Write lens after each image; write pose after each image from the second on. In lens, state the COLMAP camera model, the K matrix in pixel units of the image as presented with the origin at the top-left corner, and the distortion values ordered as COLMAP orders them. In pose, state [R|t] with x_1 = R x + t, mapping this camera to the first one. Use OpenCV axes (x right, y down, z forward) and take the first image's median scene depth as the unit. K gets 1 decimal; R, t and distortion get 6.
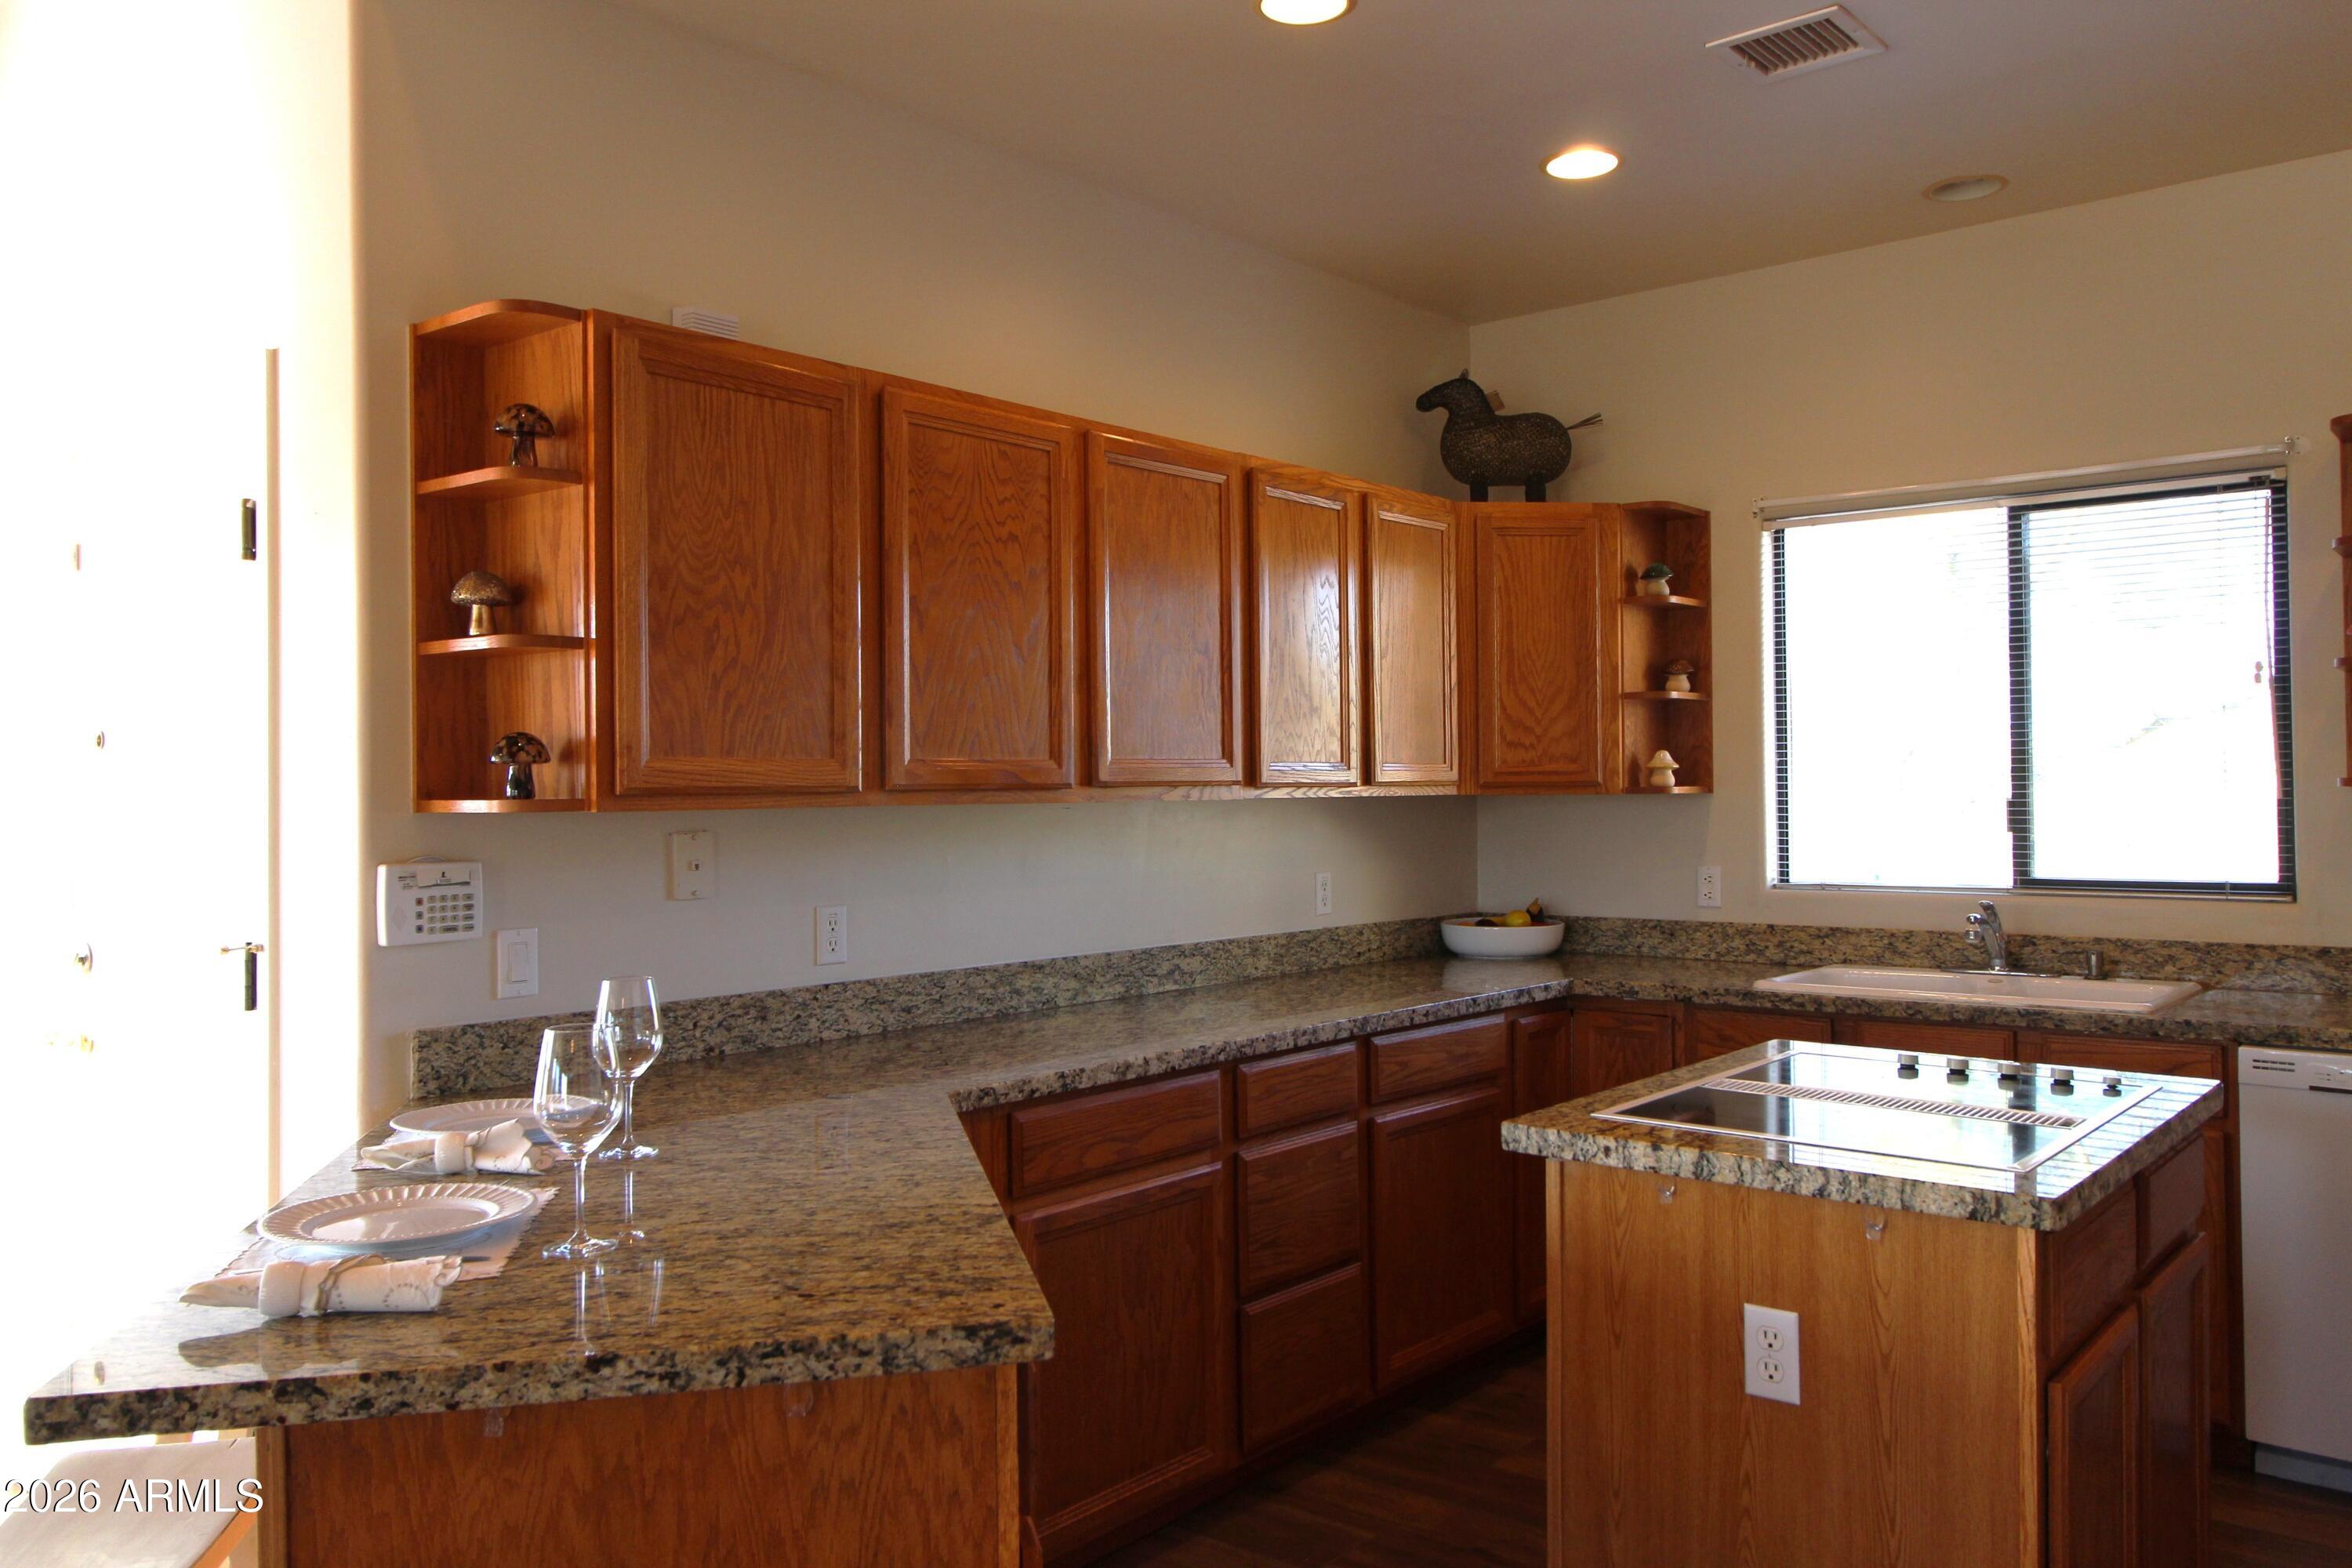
lens RADIAL K [[1789.0, 0, 1172.6], [0, 1789.0, 779.6], [0, 0, 1]] dist [0.017003, -0.013352]
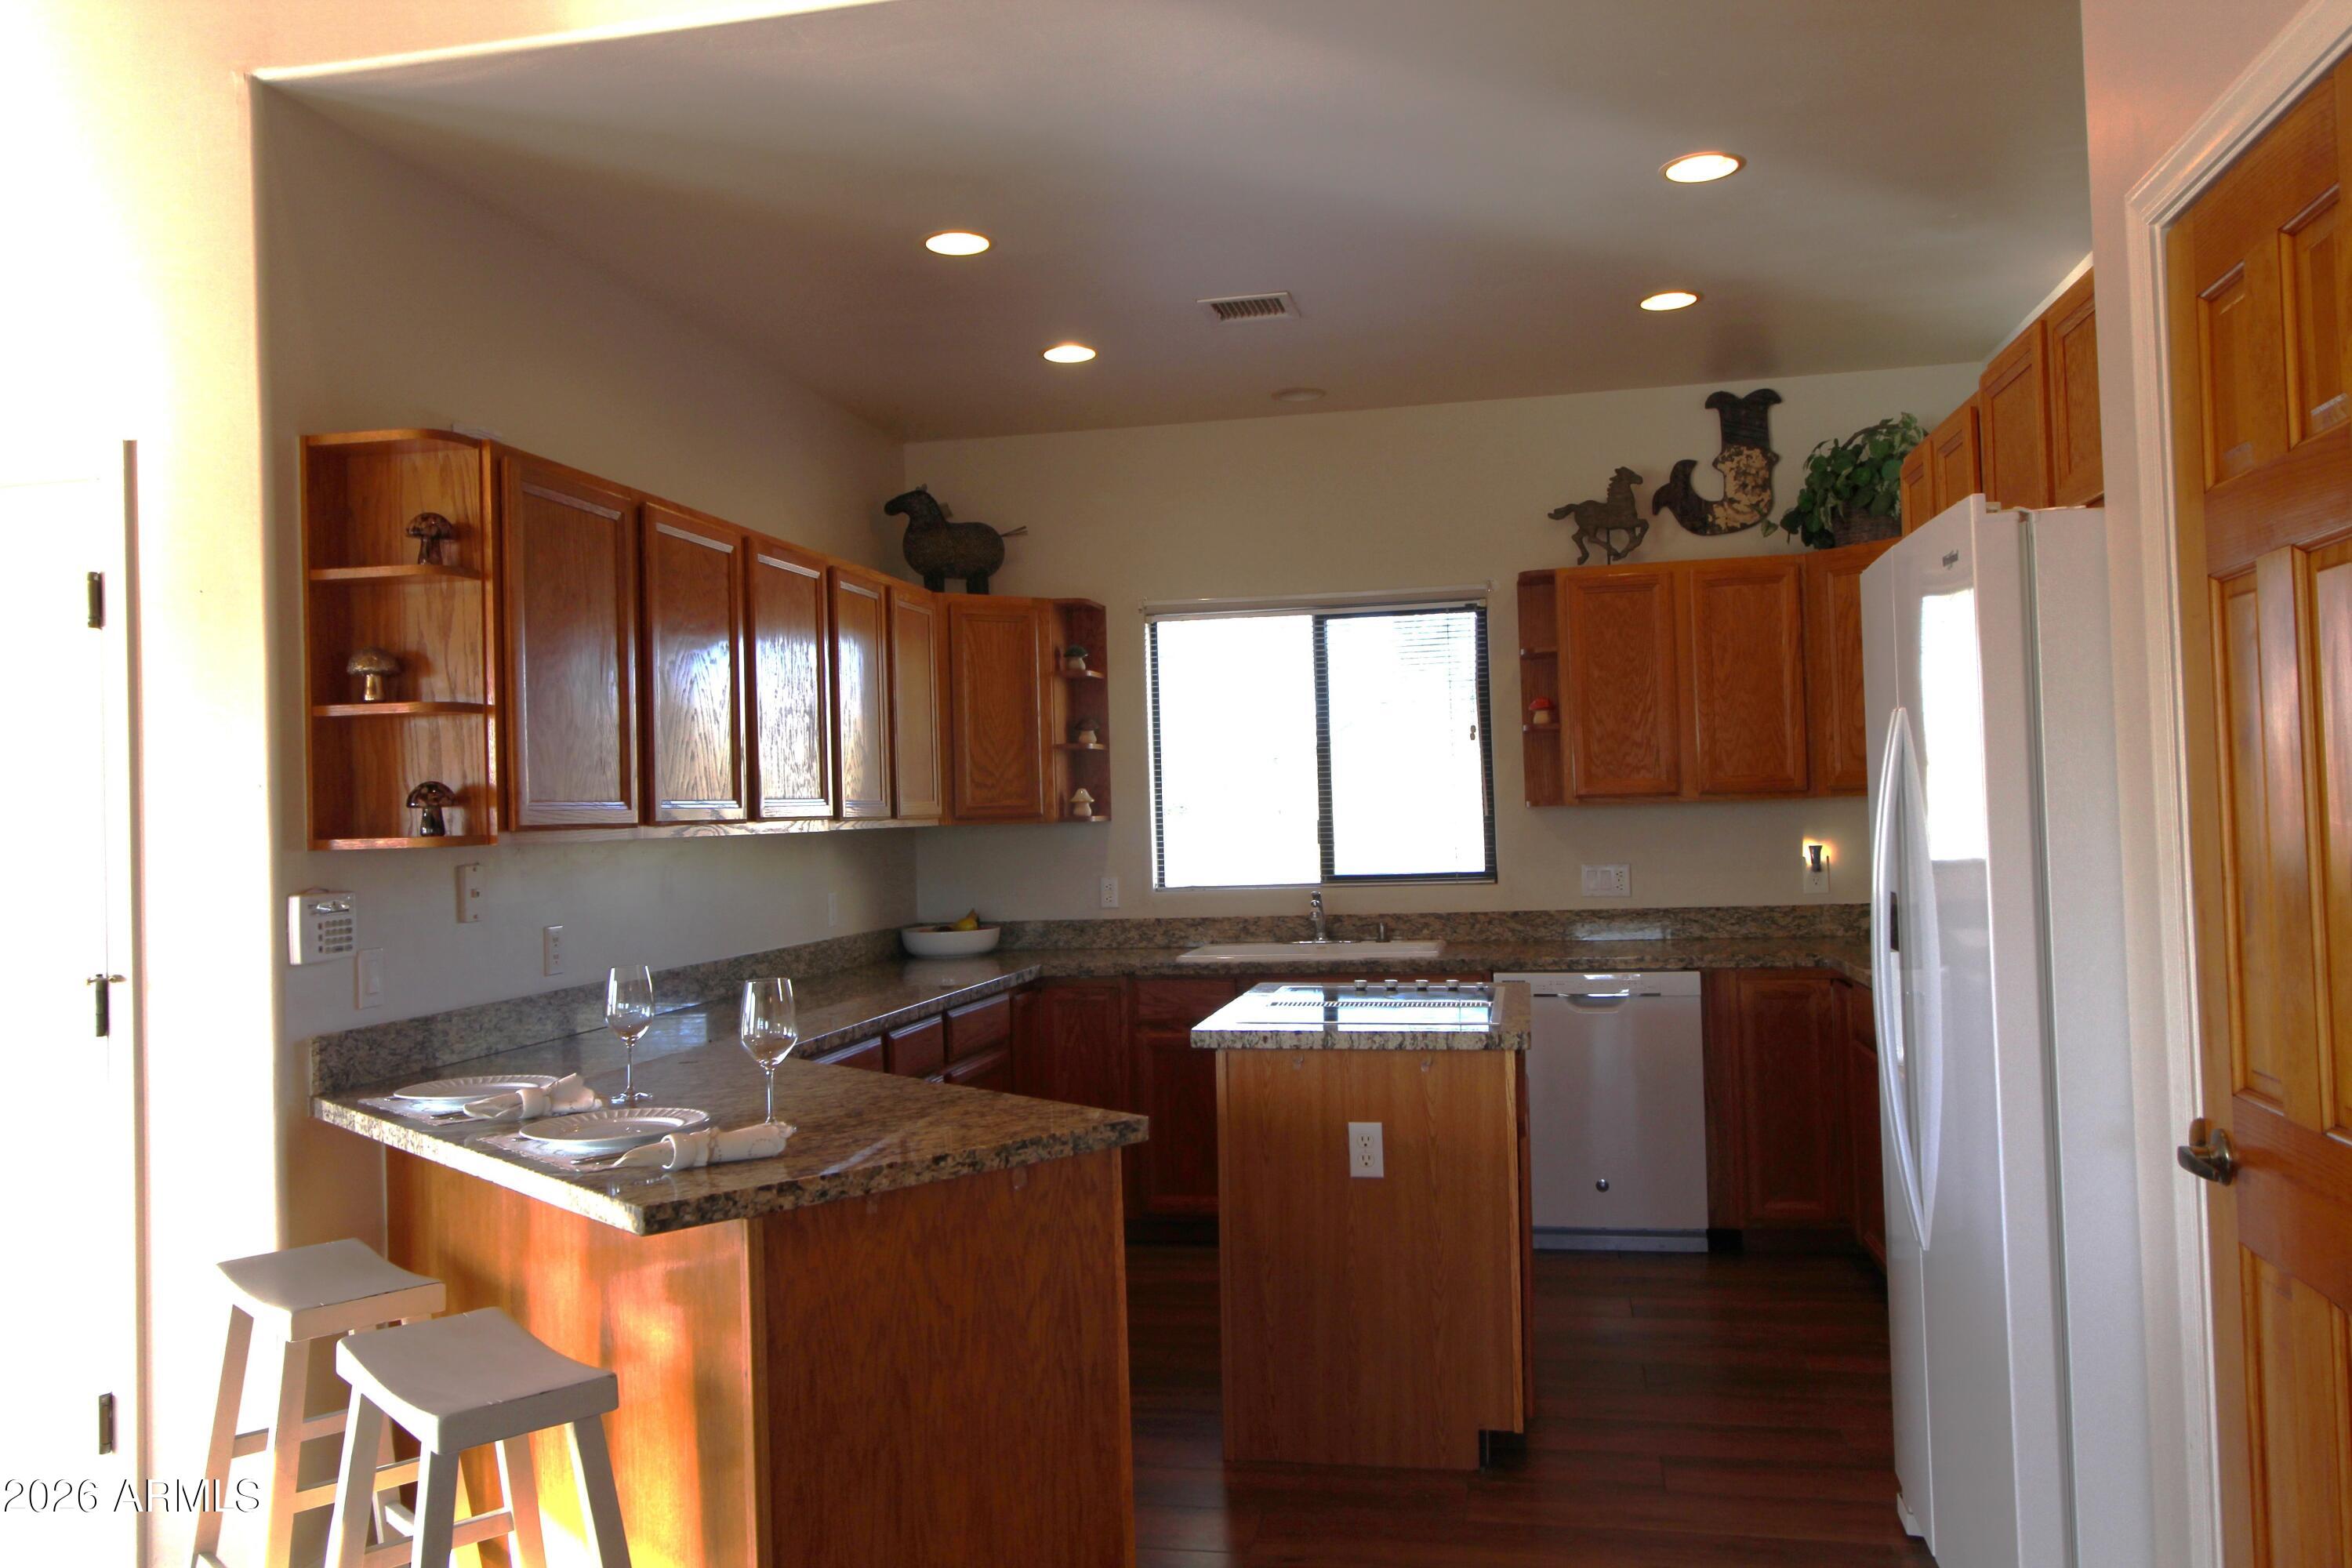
lens RADIAL K [[1789.0, 0, 1176.0], [0, 1789.0, 782.5], [0, 0, 1]] dist [0.017003, -0.013352]
pose [[0.879991, -0.008745, 0.474910, -0.403882], [0.019104, 0.999673, -0.016991, 0.003835], [-0.474606, 0.024025, 0.879870, -0.253849]]
